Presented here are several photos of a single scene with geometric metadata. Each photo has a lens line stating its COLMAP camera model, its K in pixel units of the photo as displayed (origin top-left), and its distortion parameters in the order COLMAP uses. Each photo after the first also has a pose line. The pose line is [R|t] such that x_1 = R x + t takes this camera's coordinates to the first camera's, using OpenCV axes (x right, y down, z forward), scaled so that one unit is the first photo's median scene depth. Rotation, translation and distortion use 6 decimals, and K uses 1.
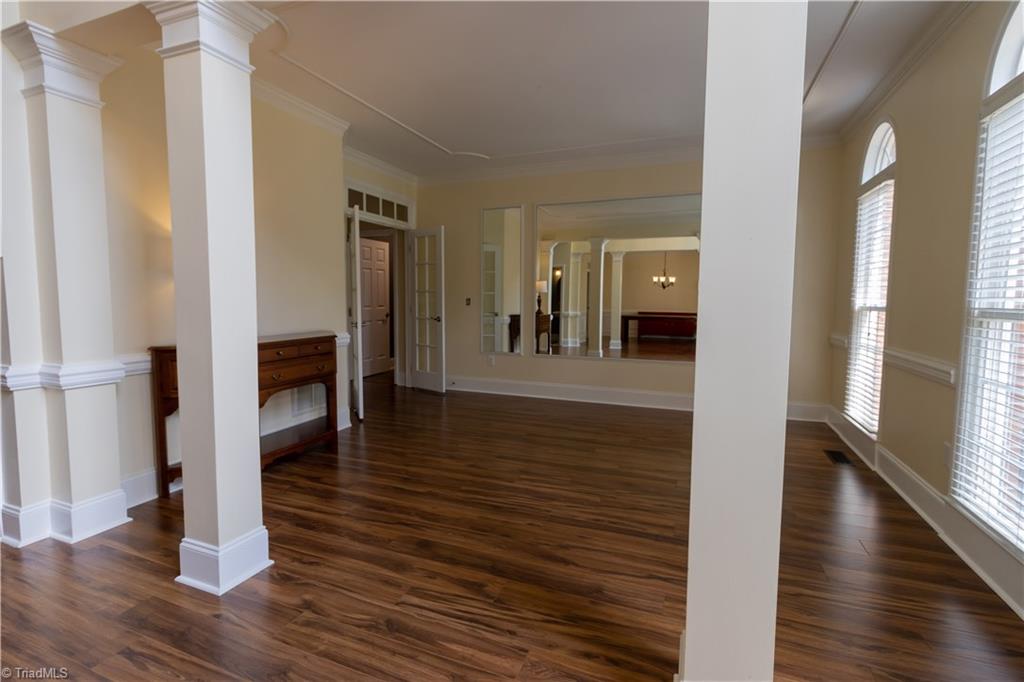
lens RADIAL K [[471.0, 0, 512.2], [0, 471.0, 331.4], [0, 0, 1]] dist [0.000270, -0.013382]
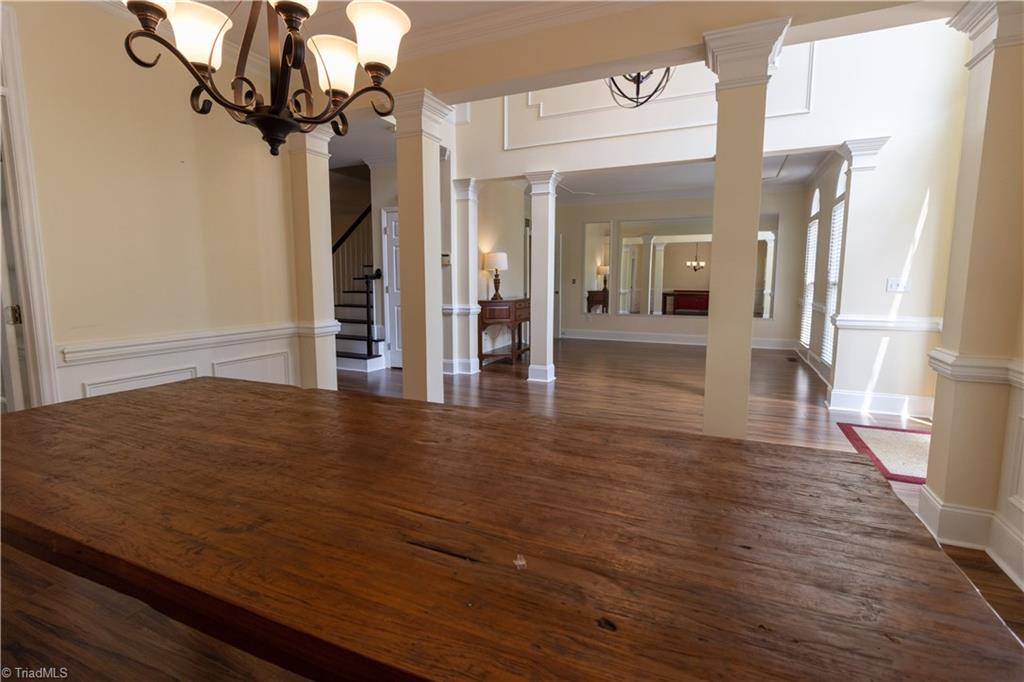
lens RADIAL K [[471.0, 0, 512.2], [0, 471.0, 331.4], [0, 0, 1]] dist [0.000270, -0.013382]
pose [[0.998875, 0.000230, -0.047411, -0.135249], [0.001607, 0.999249, 0.038722, 0.025951], [0.047384, -0.038755, 0.998125, -0.360638]]
